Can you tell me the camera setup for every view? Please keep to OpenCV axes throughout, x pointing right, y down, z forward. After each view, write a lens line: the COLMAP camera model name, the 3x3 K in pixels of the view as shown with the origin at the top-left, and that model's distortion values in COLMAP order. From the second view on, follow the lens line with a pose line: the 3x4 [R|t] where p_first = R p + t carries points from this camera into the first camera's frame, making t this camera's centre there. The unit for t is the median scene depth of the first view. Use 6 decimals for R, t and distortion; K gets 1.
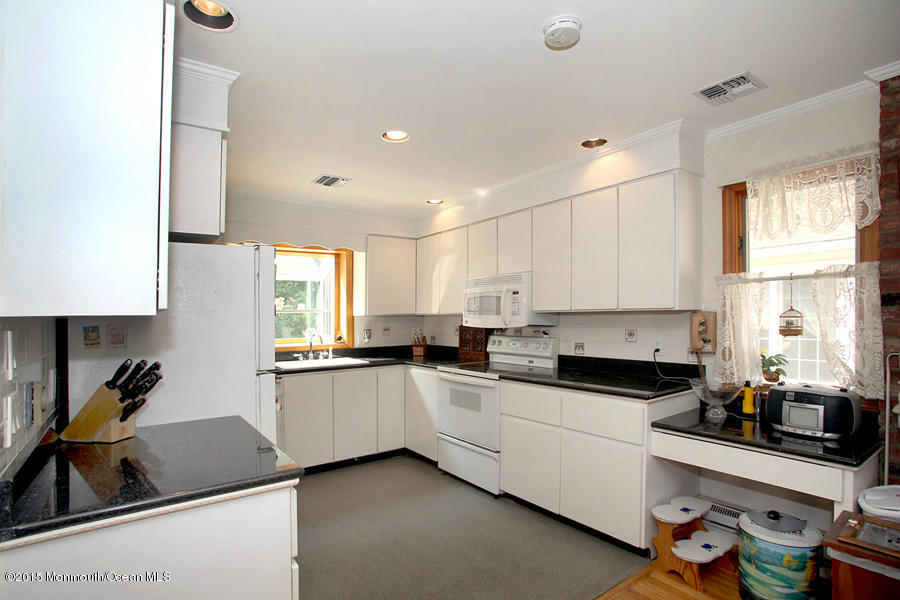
lens RADIAL K [[431.4, 0, 450.0], [0, 431.4, 300.0], [0, 0, 1]] dist [-0.086227, 0.045412]
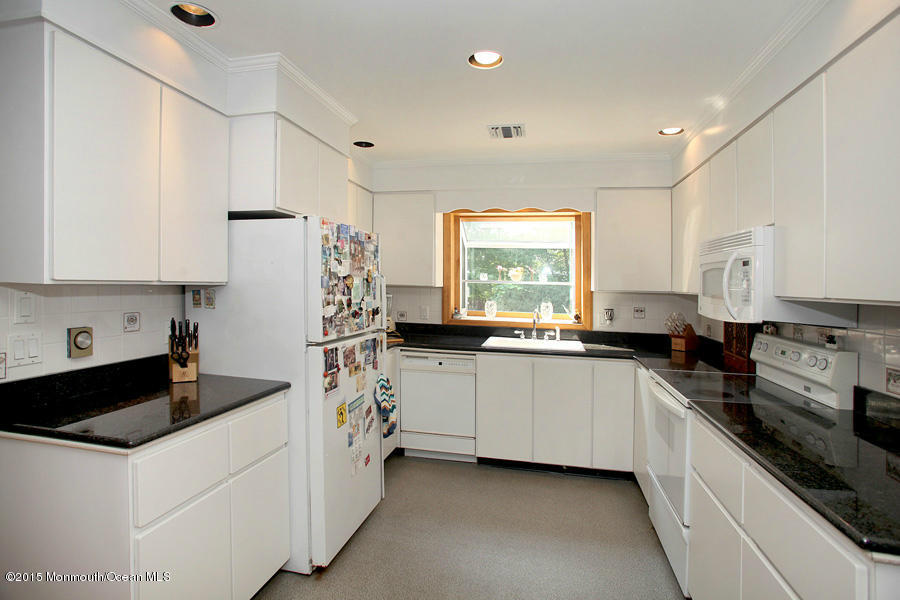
lens RADIAL K [[461.9, 0, 450.9], [0, 461.9, 270.9], [0, 0, 1]] dist [-0.053140, 0.001424]
pose [[0.663309, 0.013012, -0.748233, 0.272571], [-0.009848, 0.999914, 0.008659, -0.006431], [0.748281, 0.001625, 0.663380, 0.249340]]
